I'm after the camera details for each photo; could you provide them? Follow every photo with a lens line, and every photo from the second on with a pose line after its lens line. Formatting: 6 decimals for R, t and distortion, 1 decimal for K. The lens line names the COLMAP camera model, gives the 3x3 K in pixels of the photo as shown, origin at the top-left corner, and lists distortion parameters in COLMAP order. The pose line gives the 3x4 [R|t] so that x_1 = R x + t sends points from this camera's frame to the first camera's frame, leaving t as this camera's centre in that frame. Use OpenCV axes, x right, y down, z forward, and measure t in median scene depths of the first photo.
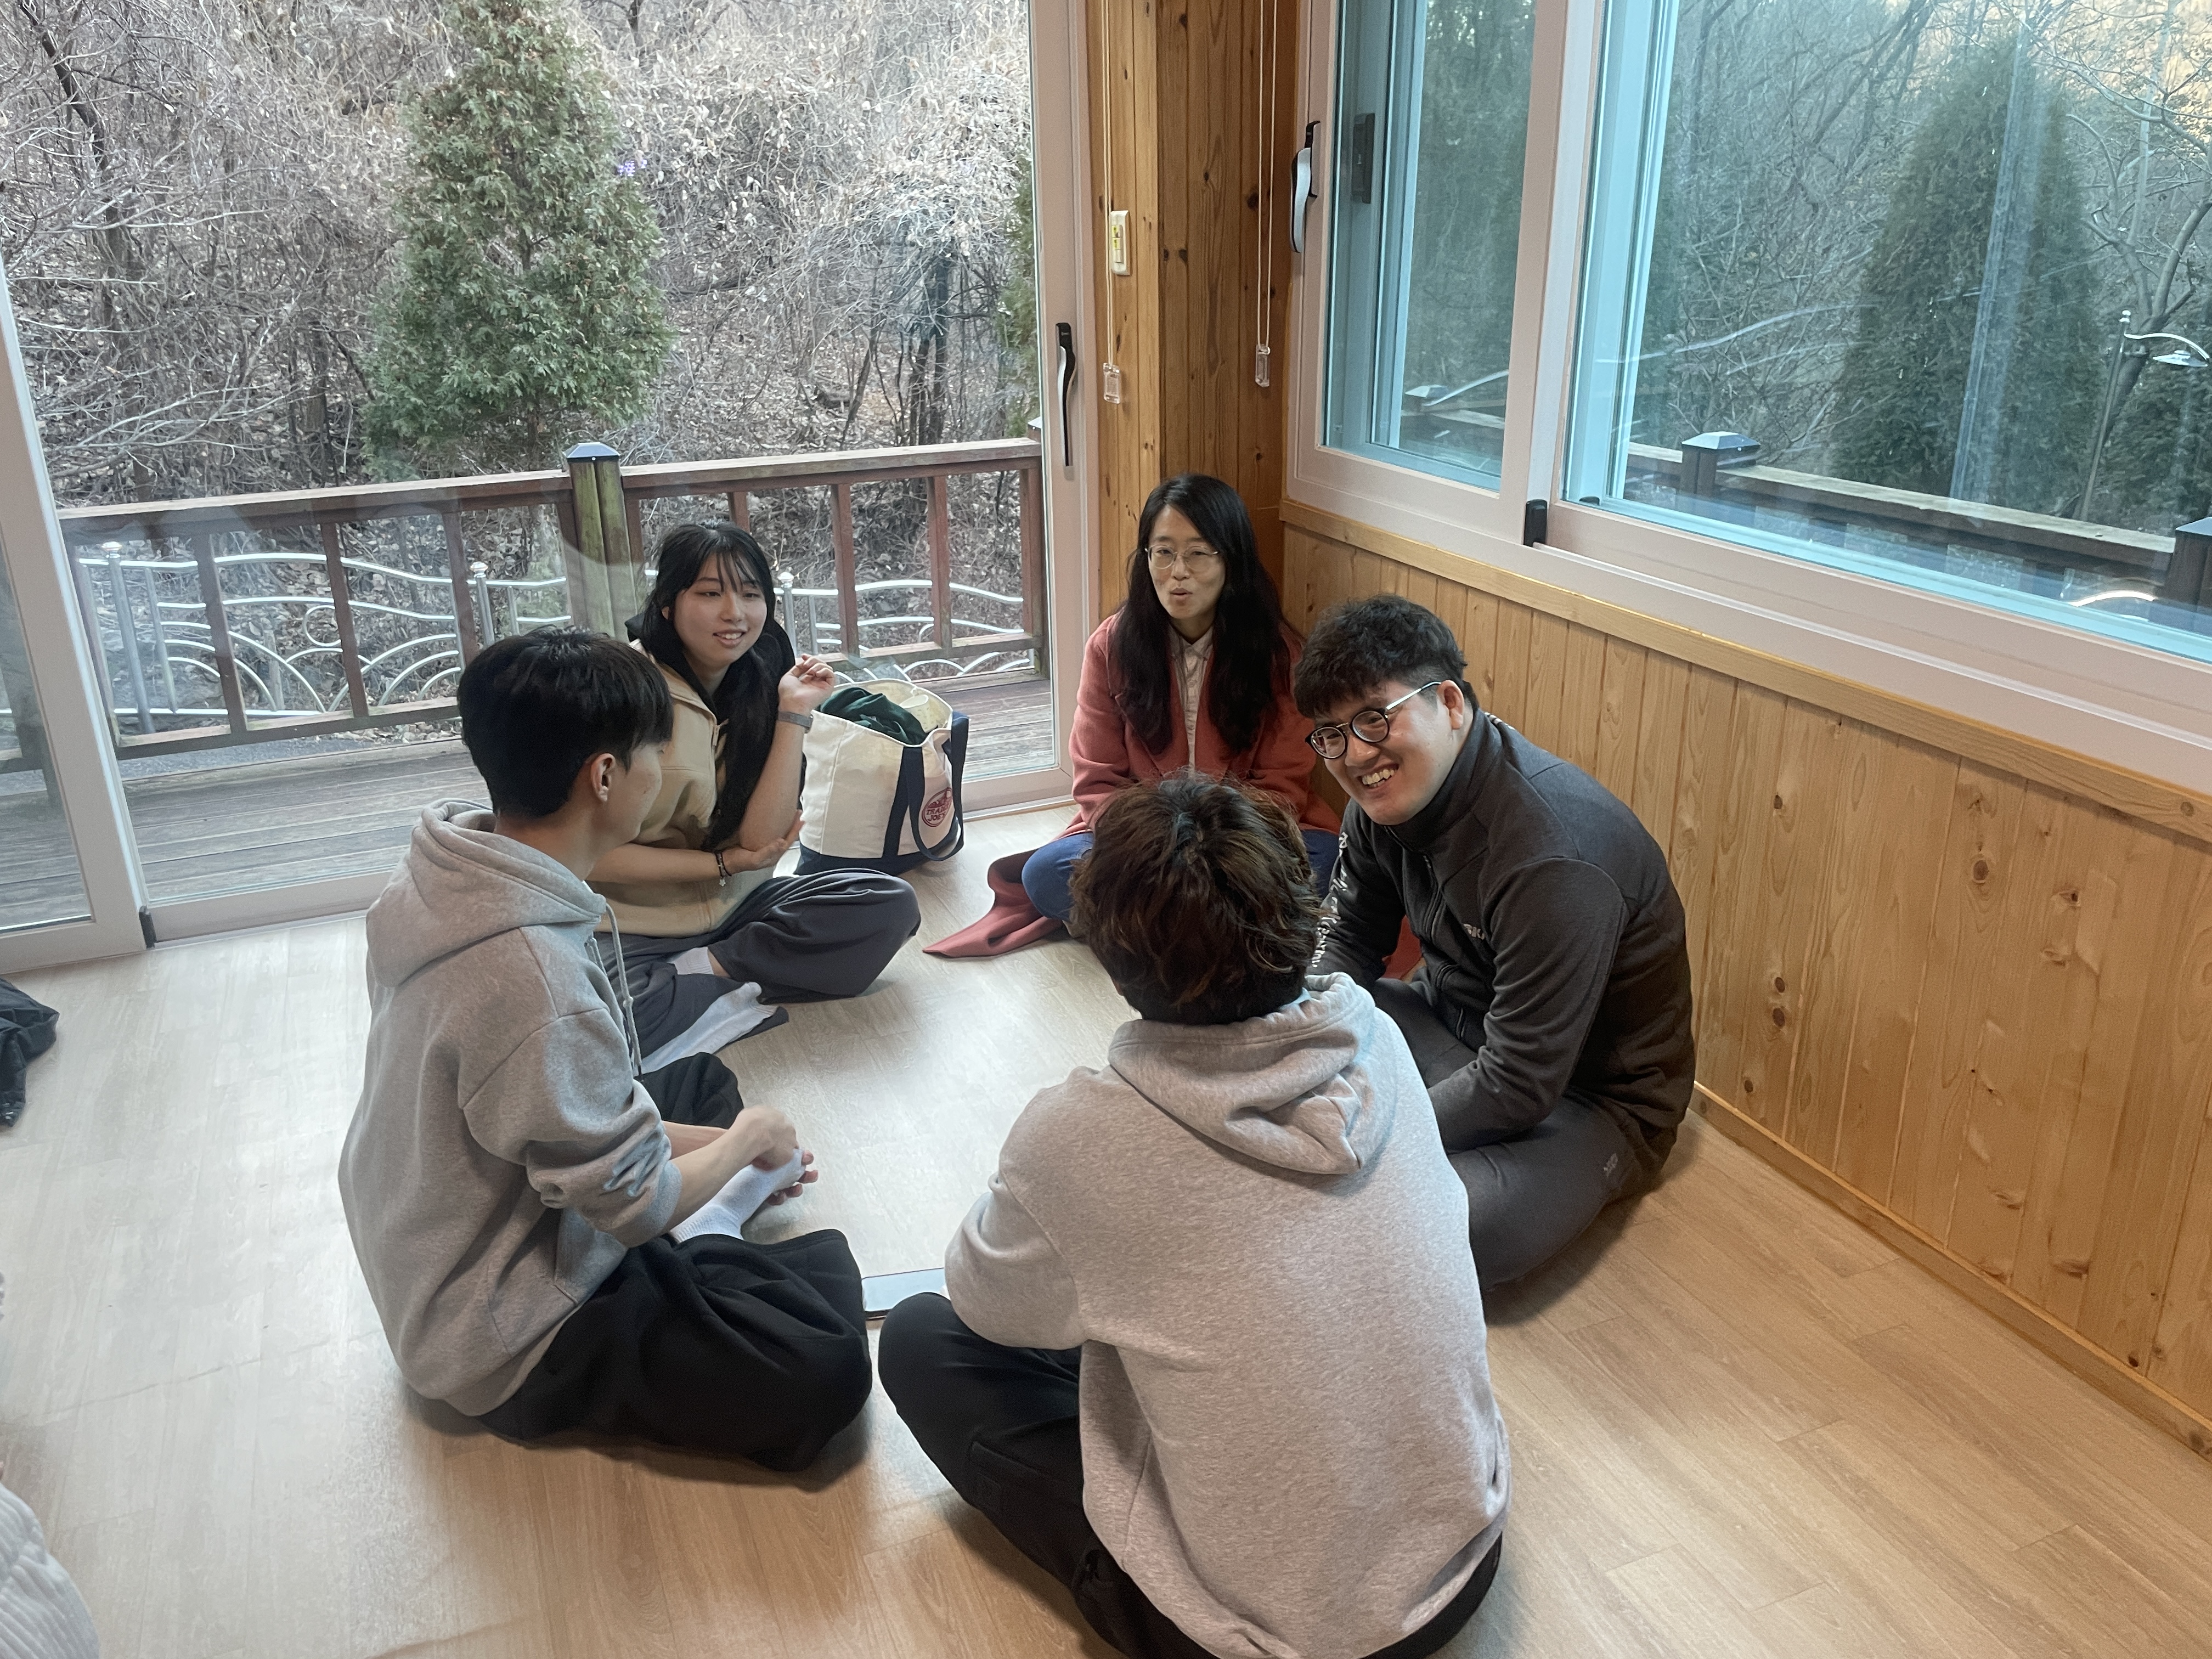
lens RADIAL K [[1671.8, 0, 1099.5], [0, 1671.8, 820.6], [0, 0, 1]] dist [0.108981, -0.156582]
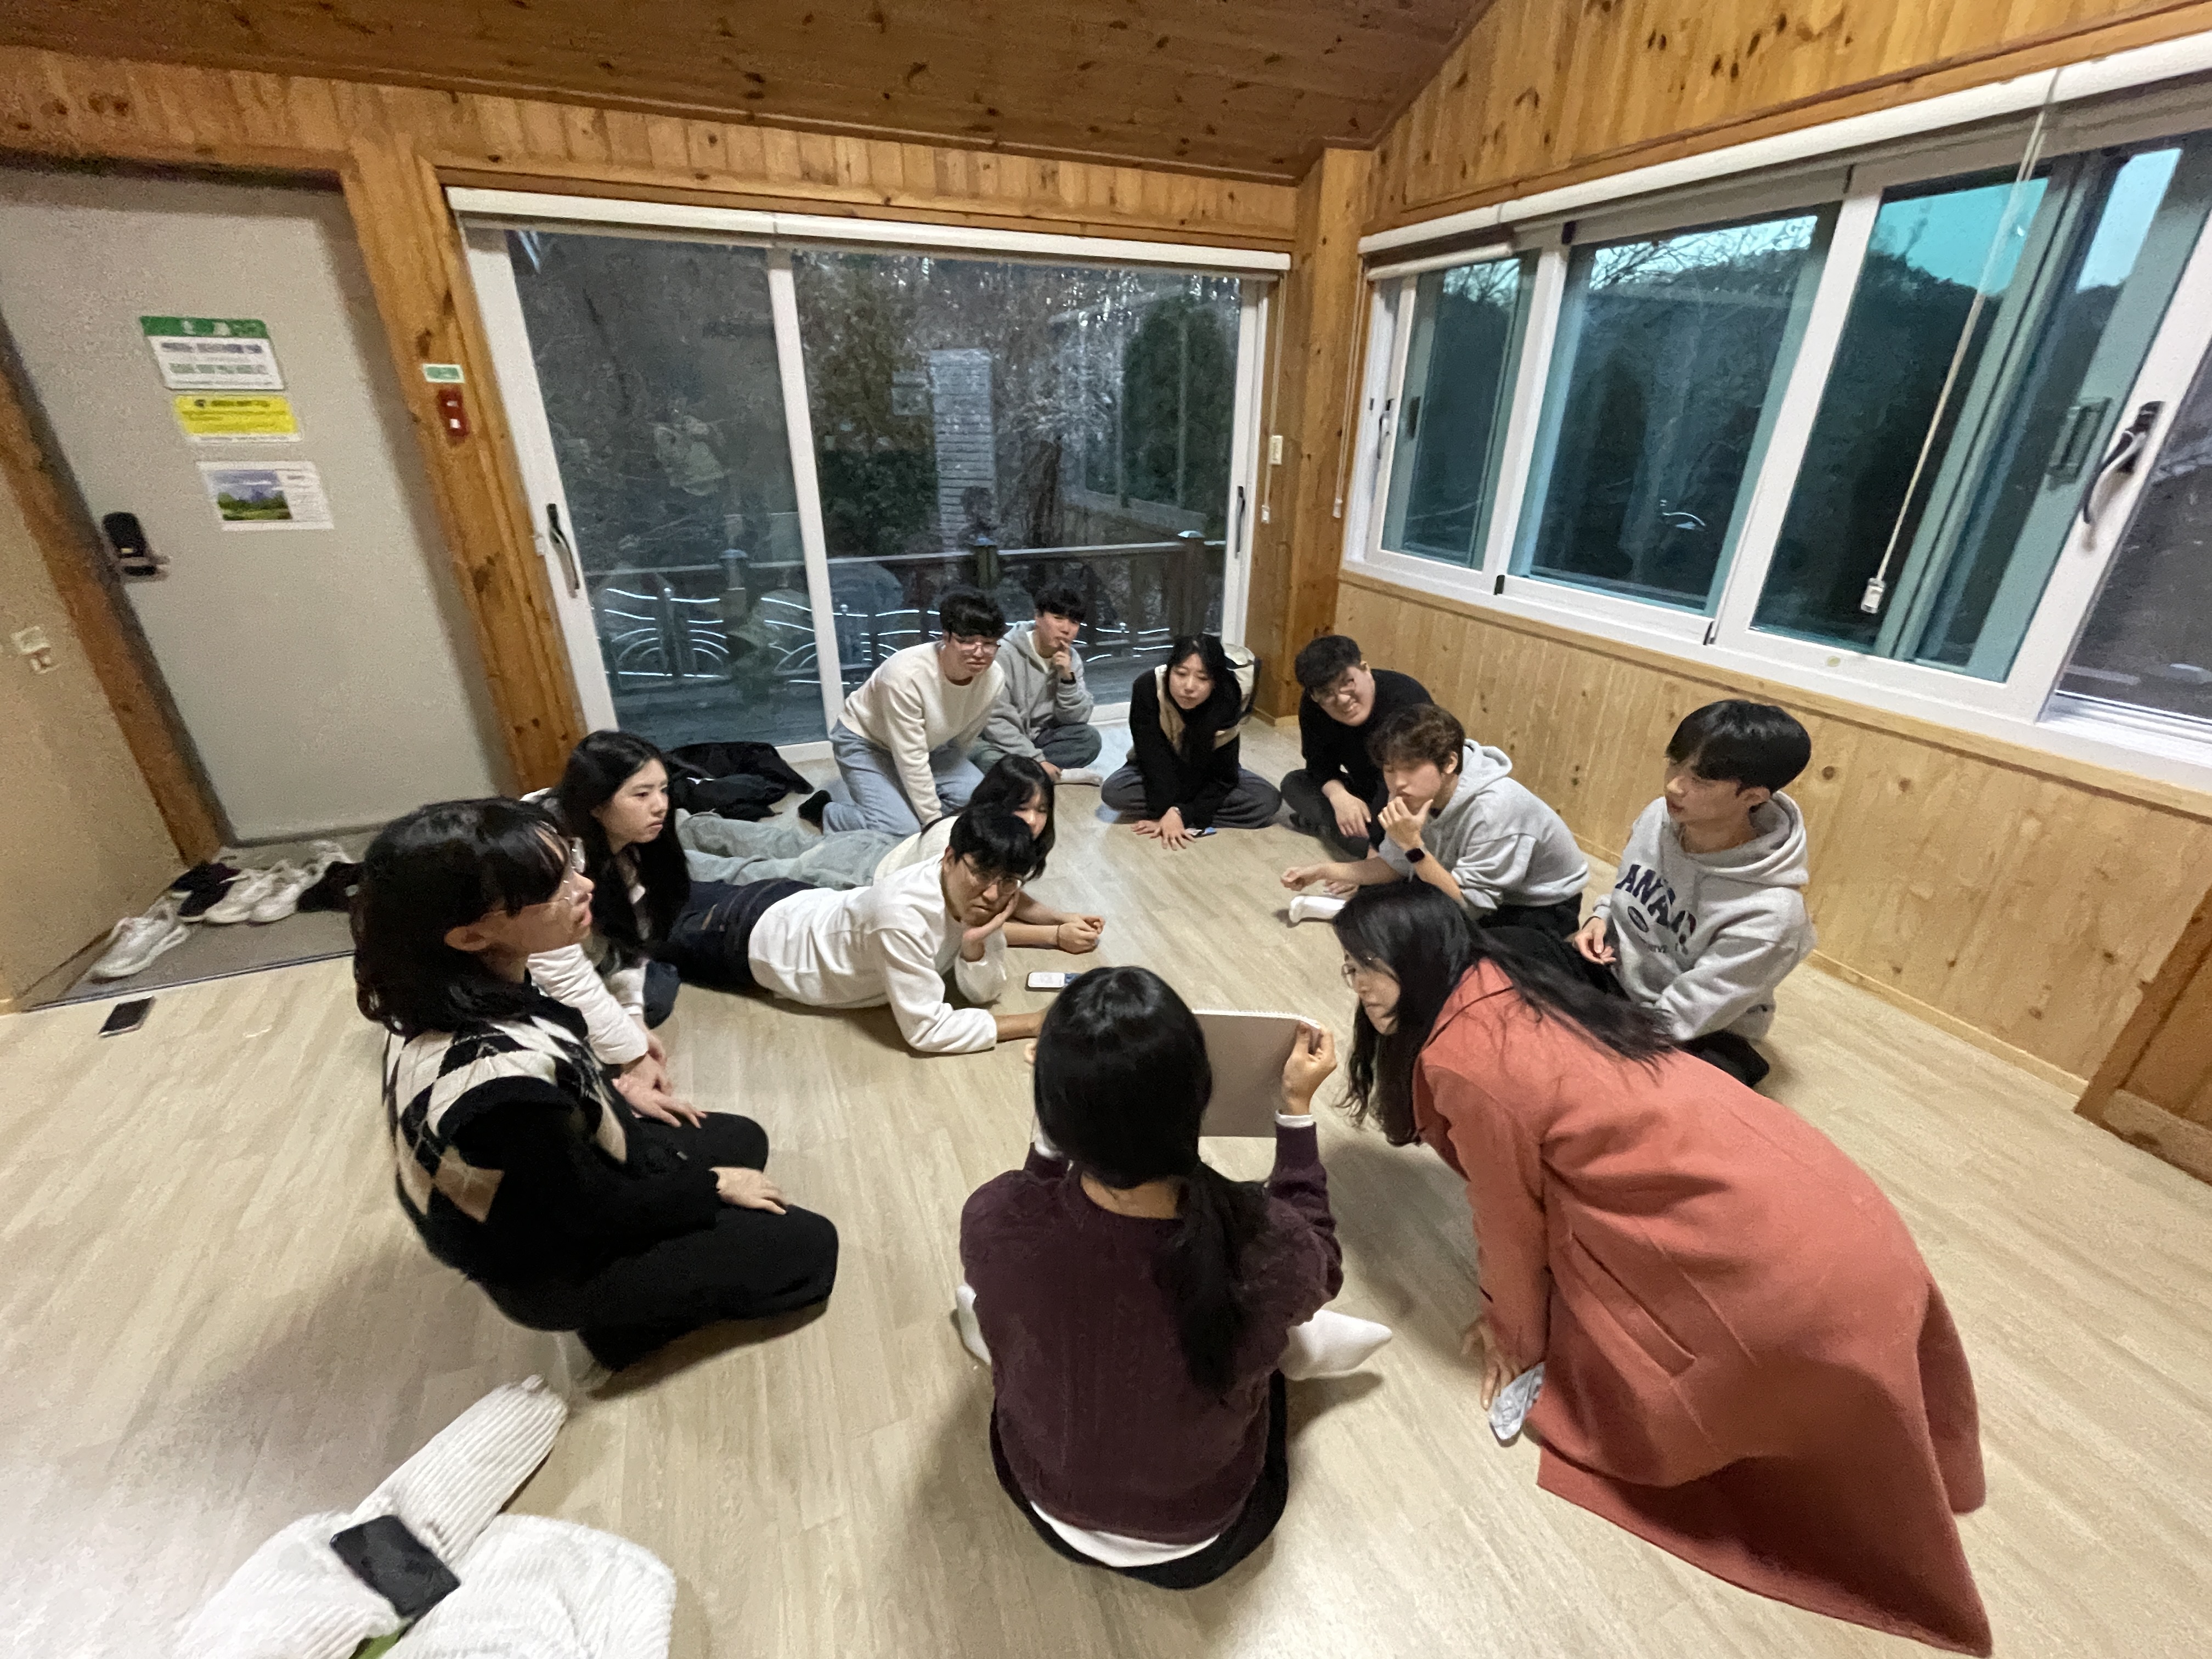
lens RADIAL K [[898.7, 0, 1102.7], [0, 898.7, 830.5], [0, 0, 1]] dist [-0.000433, -0.000472]
pose [[0.999580, 0.025317, 0.014080, -0.221516], [-0.026323, 0.996720, 0.076520, 0.075229], [-0.012096, -0.076859, 0.996969, -0.222464]]
